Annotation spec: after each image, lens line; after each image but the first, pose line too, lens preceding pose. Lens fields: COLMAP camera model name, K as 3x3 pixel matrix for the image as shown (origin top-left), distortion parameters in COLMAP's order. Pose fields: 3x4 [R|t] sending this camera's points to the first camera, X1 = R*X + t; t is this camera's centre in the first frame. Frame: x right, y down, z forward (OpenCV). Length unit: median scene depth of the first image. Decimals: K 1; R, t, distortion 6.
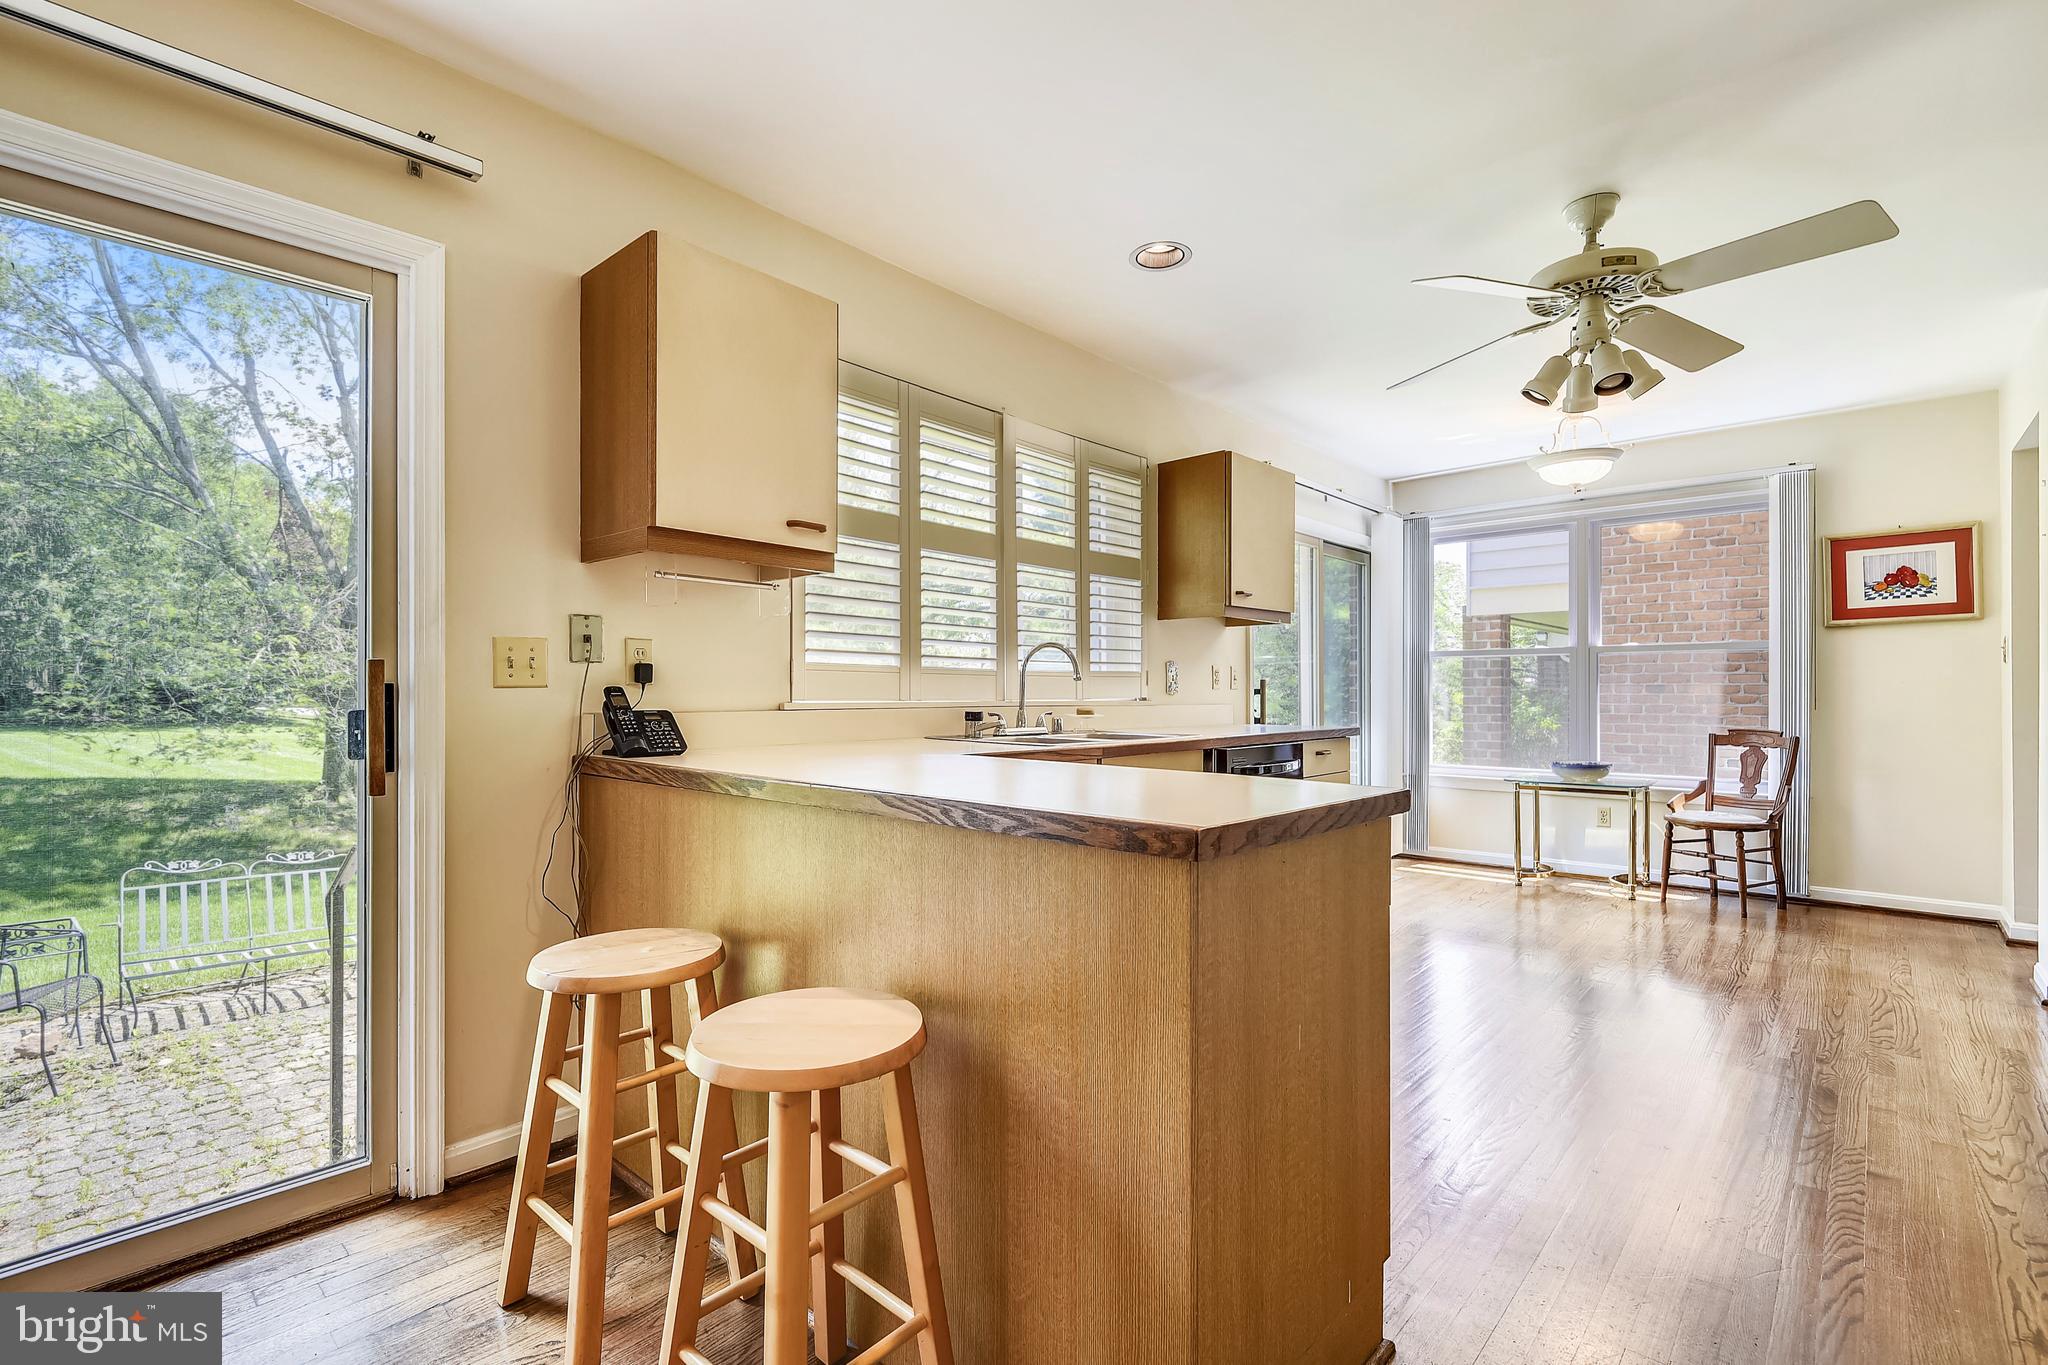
lens RADIAL K [[938.4, 0, 1027.8], [0, 938.4, 705.9], [0, 0, 1]] dist [0.019828, -0.013073]
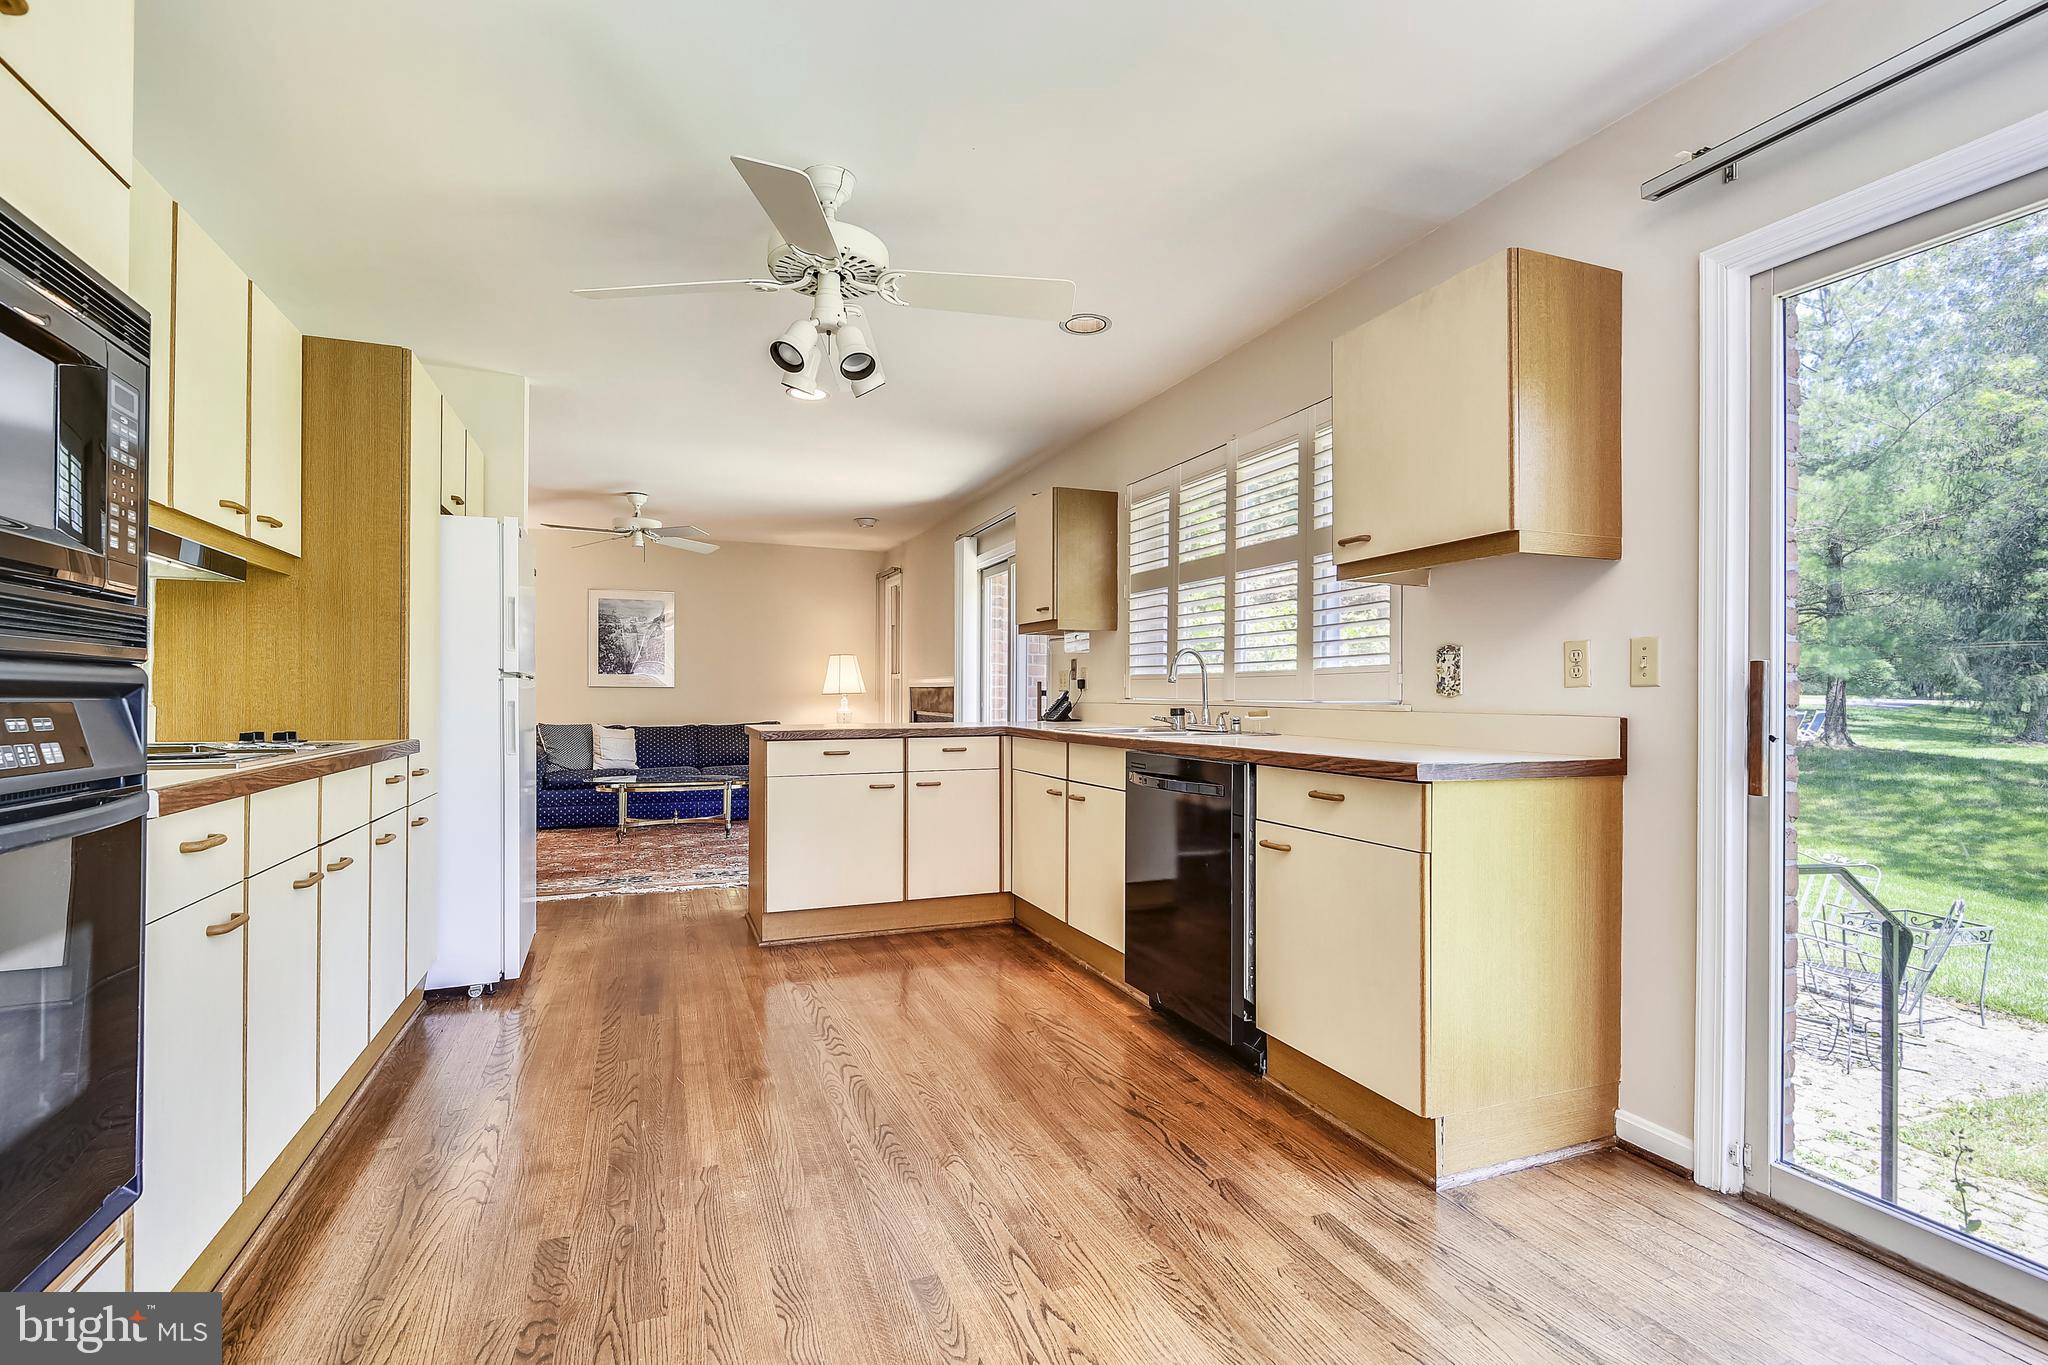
lens RADIAL K [[938.4, 0, 1027.8], [0, 938.4, 705.9], [0, 0, 1]] dist [0.019828, -0.013073]
pose [[-0.423745, 0.010926, -0.905715, 1.039751], [-0.008361, 0.999837, 0.015973, -0.014381], [0.905743, 0.014341, -0.423585, 1.209302]]
